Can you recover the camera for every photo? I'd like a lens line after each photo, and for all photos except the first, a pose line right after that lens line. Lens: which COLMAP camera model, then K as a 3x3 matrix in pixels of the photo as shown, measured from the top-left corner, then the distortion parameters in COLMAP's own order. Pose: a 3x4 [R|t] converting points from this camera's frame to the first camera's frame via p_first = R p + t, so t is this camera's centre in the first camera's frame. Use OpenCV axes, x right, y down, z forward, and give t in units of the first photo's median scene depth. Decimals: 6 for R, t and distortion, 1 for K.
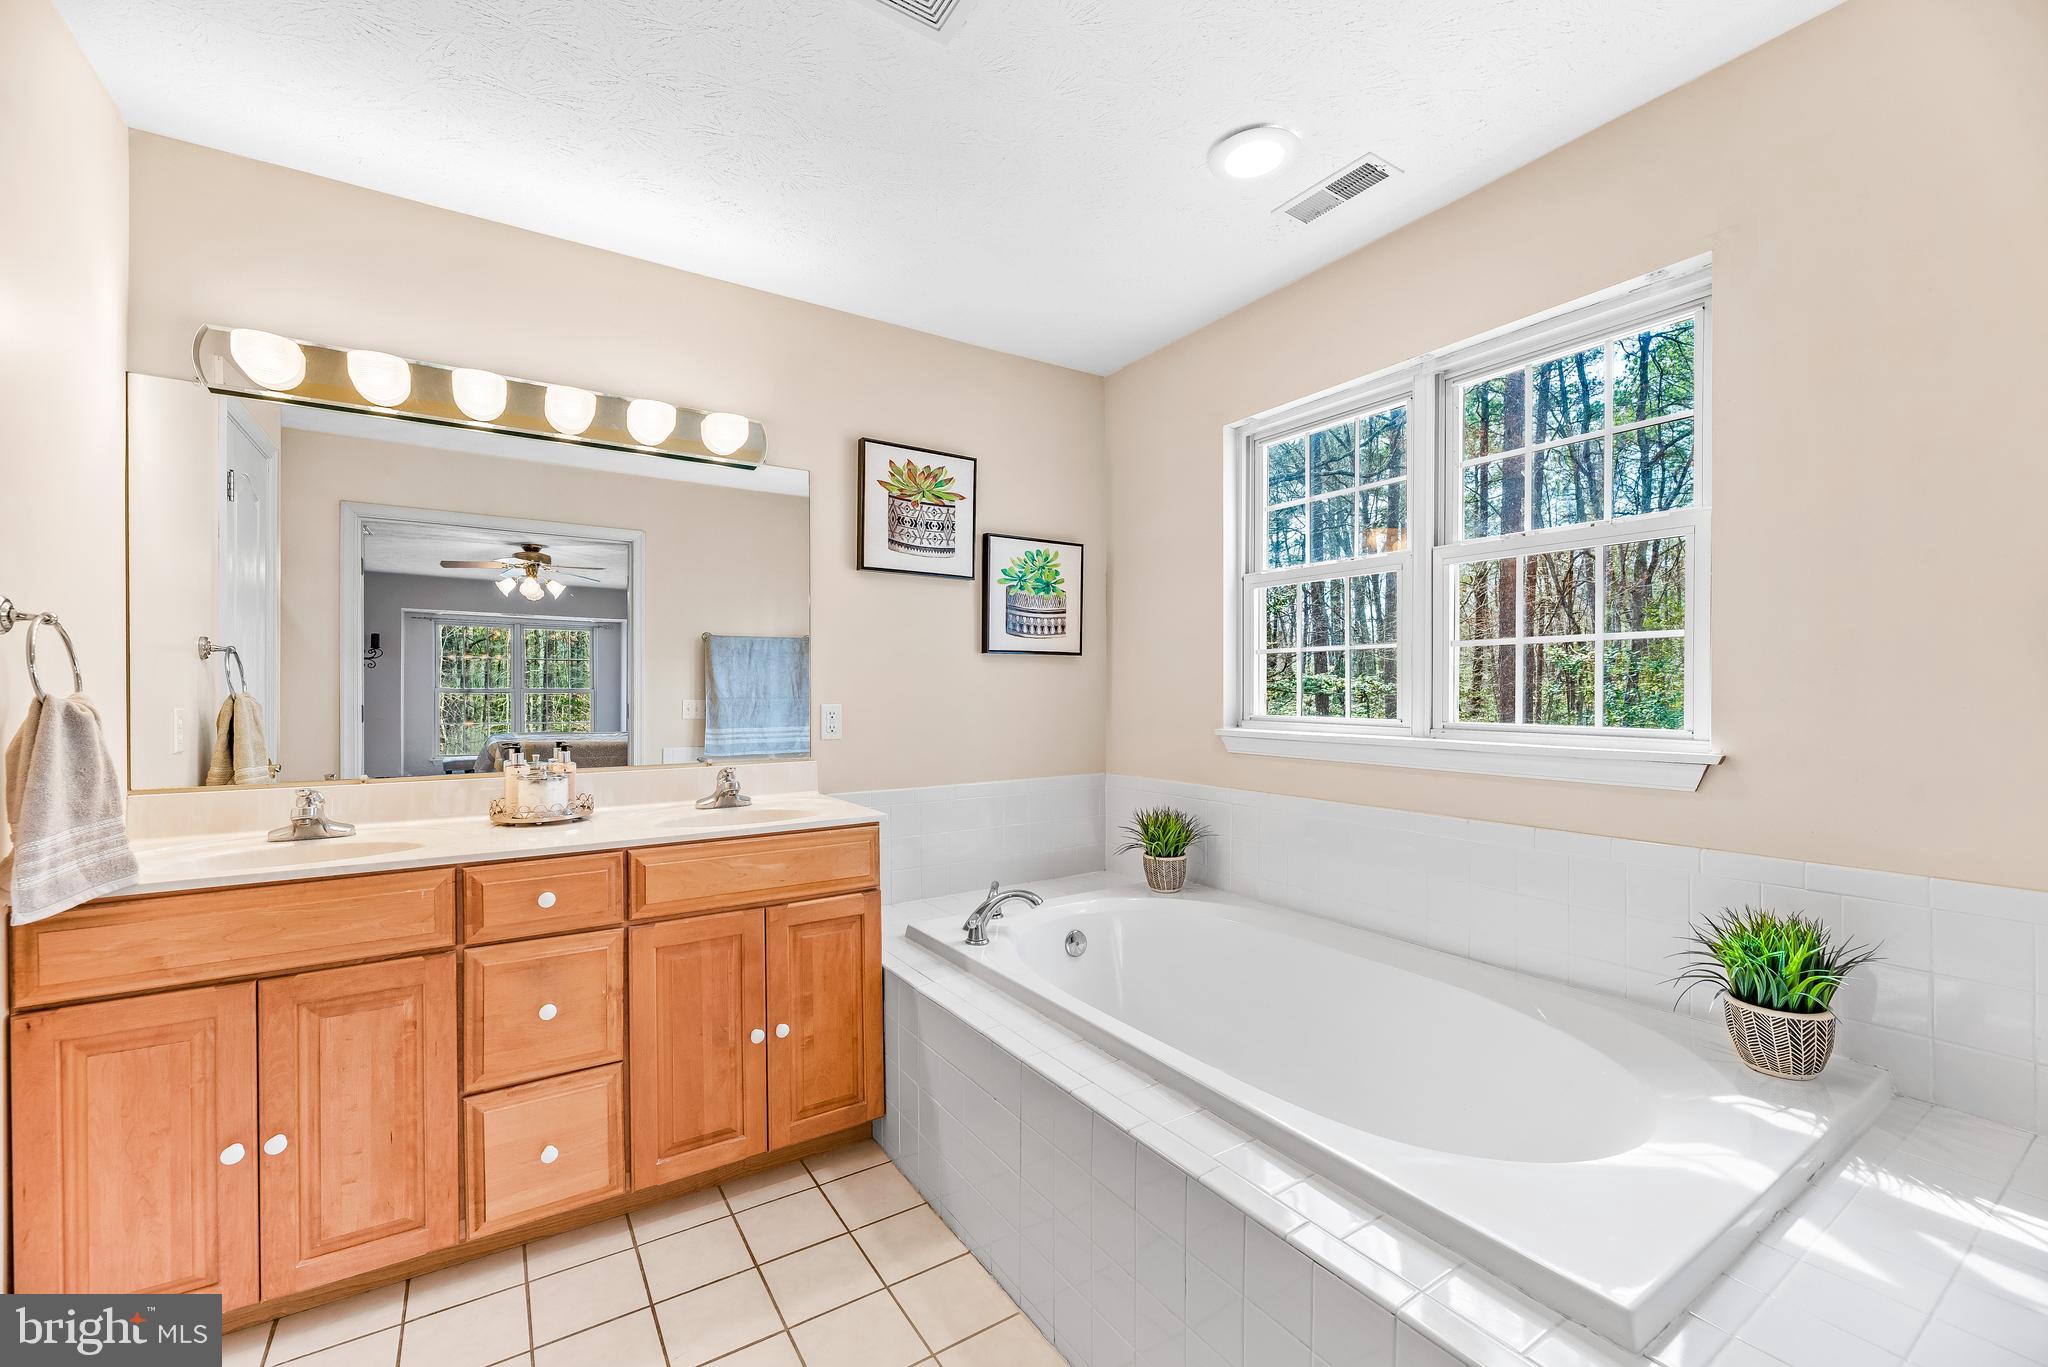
lens RADIAL K [[824.6, 0, 1014.7], [0, 824.6, 693.4], [0, 0, 1]] dist [0.000393, 0.000094]
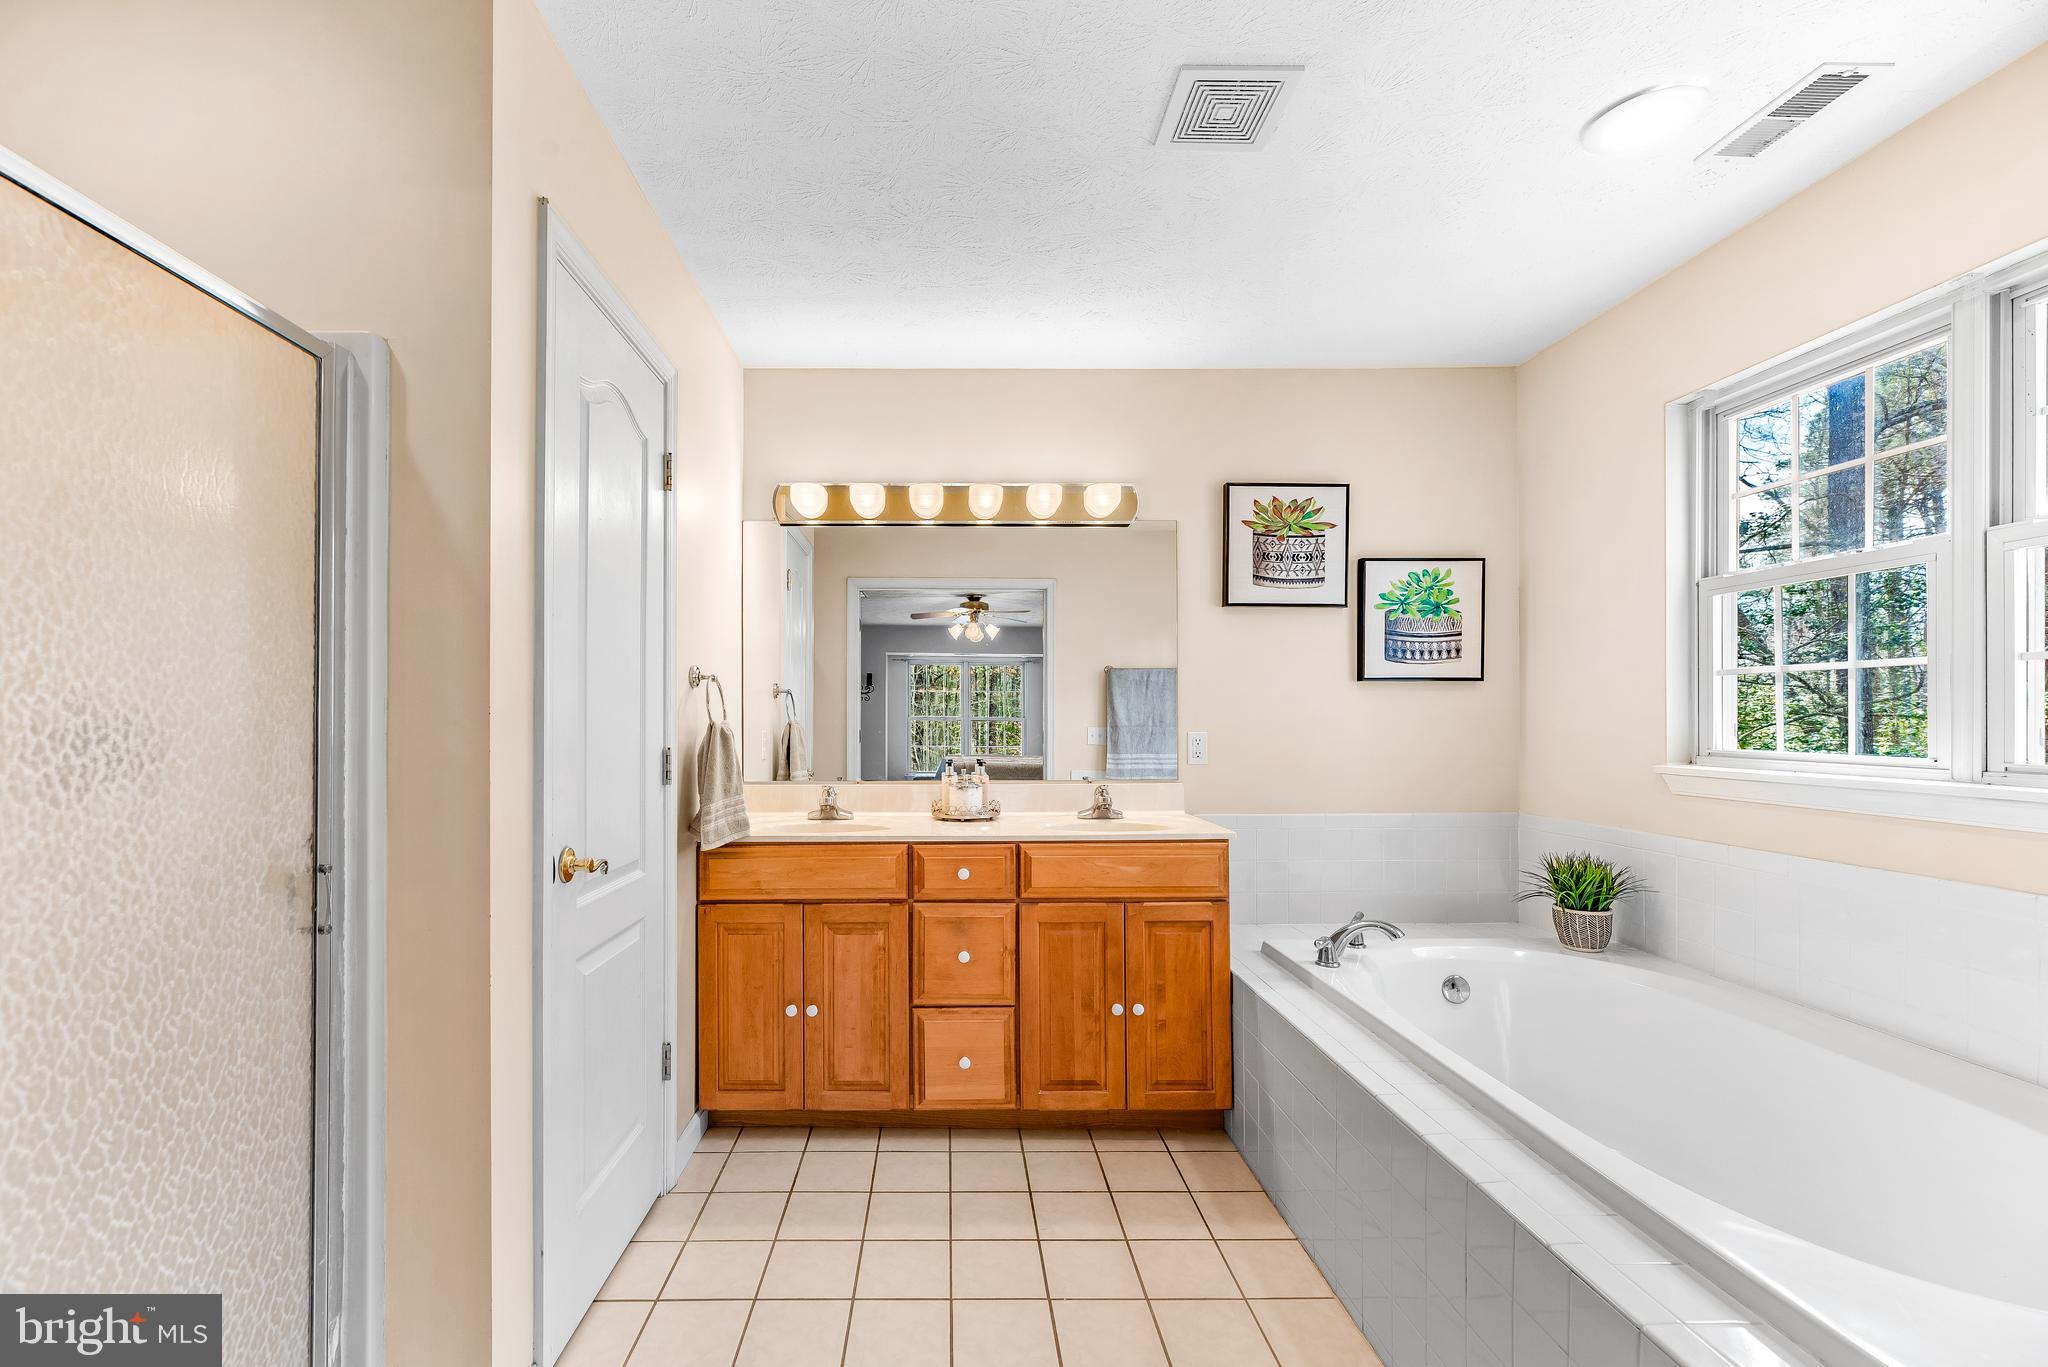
lens RADIAL K [[860.1, 0, 953.1], [0, 860.1, 718.1], [0, 0, 1]] dist [0.001034, 0.000180]
pose [[0.845468, -0.000133, -0.534026, 0.140037], [-0.002307, 0.999990, -0.003901, 0.000043], [0.534021, 0.004530, 0.845459, -0.165908]]
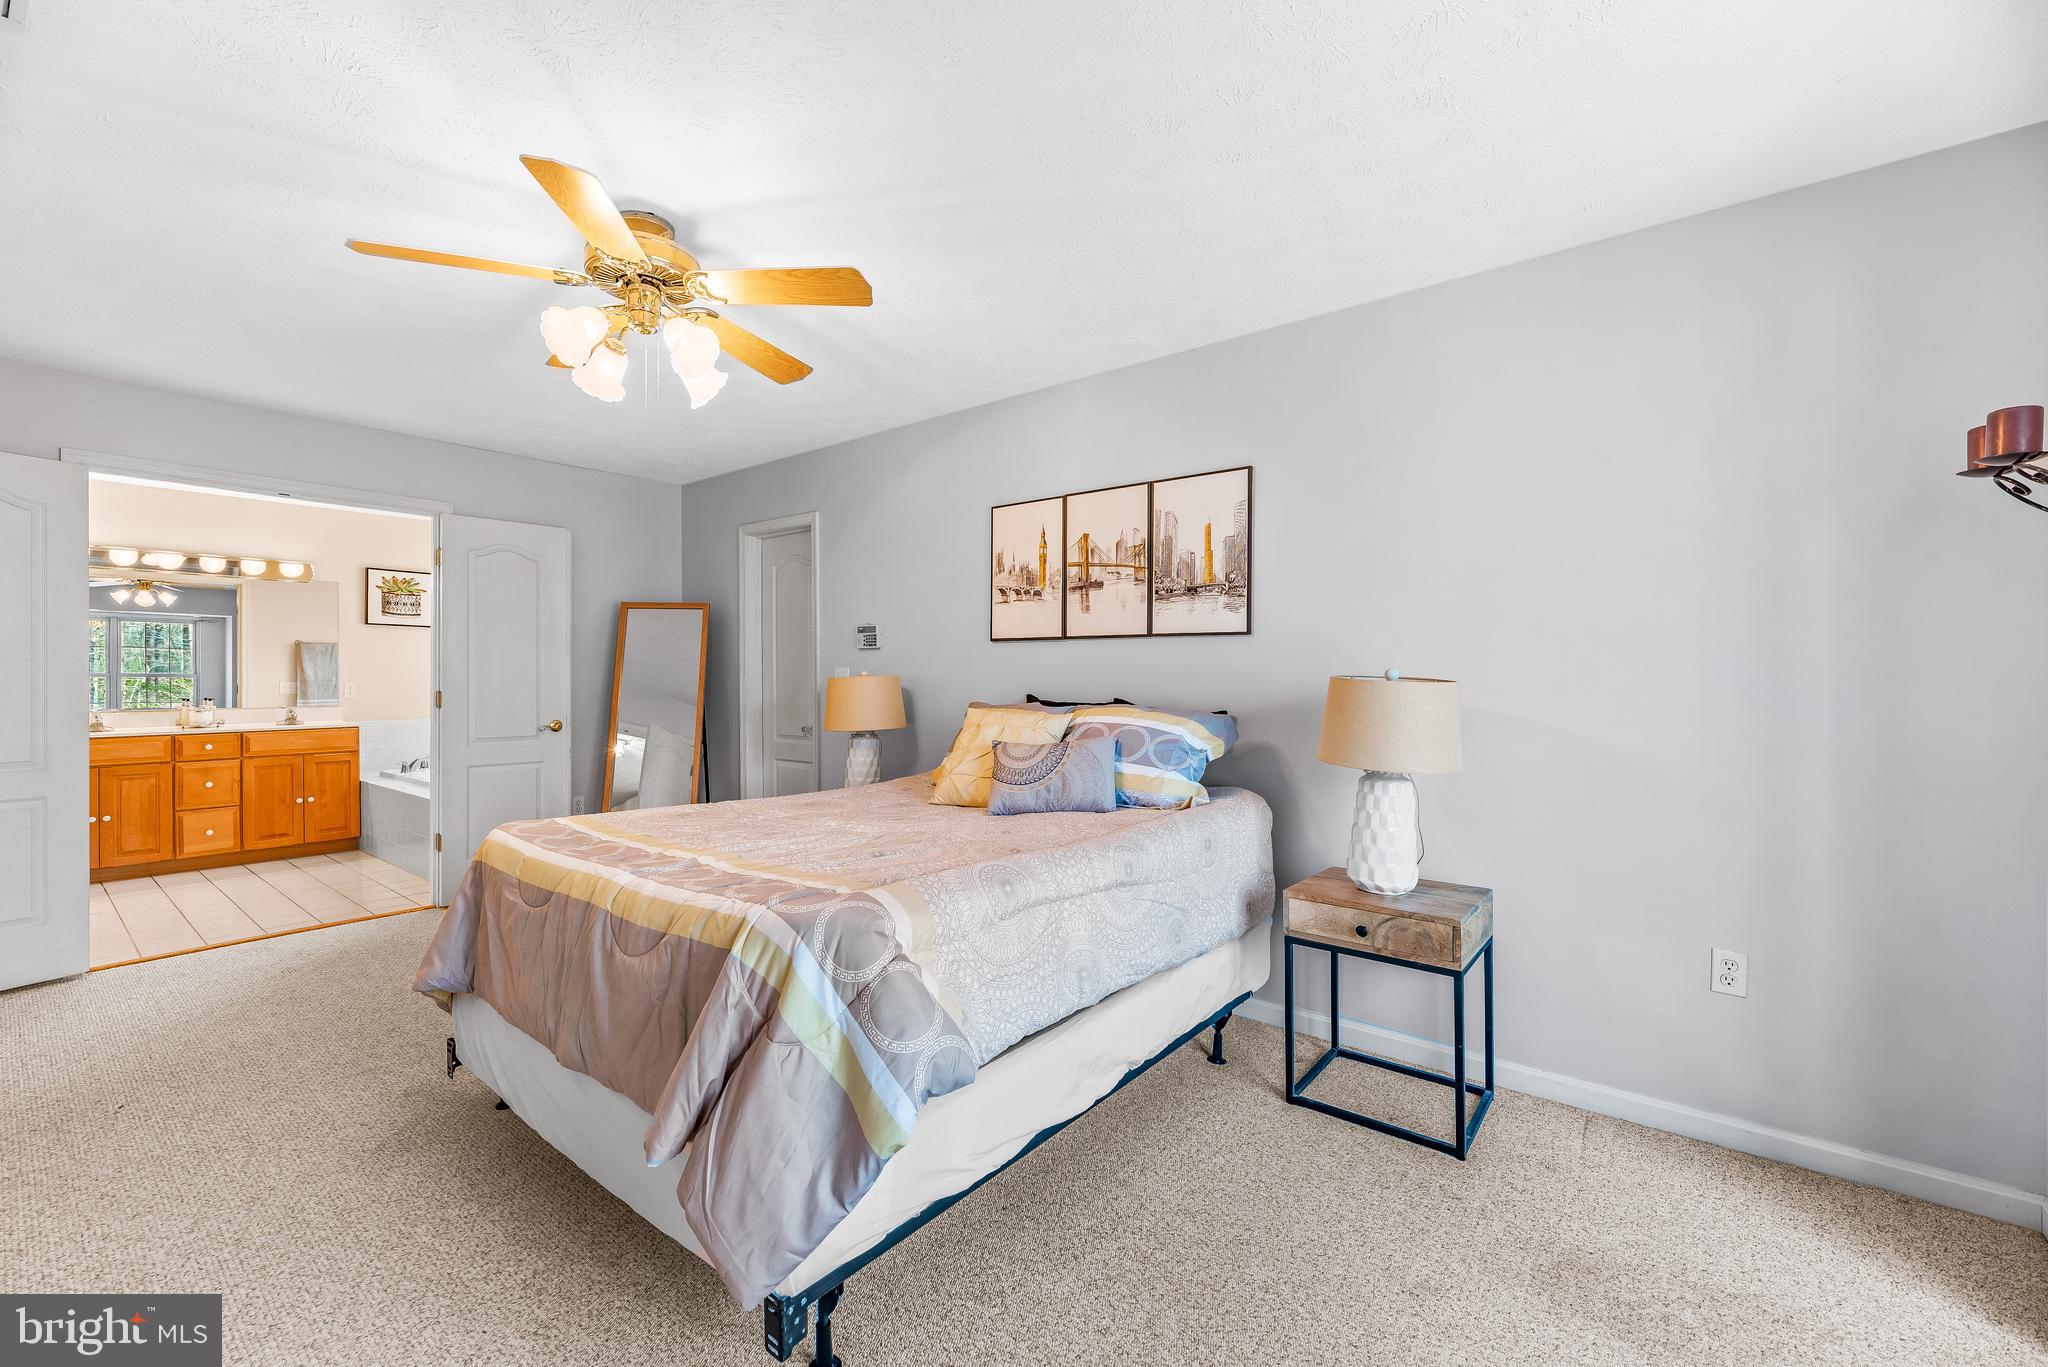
lens RADIAL K [[849.0, 0, 1024.0], [0, 849.0, 683.5], [0, 0, 1]] dist [0.002088, 0.000226]
pose [[0.950663, 0.002899, 0.310212, 1.042691], [-0.003892, 0.999989, 0.002581, 0.001301], [-0.310201, -0.003660, 0.950664, -2.311260]]
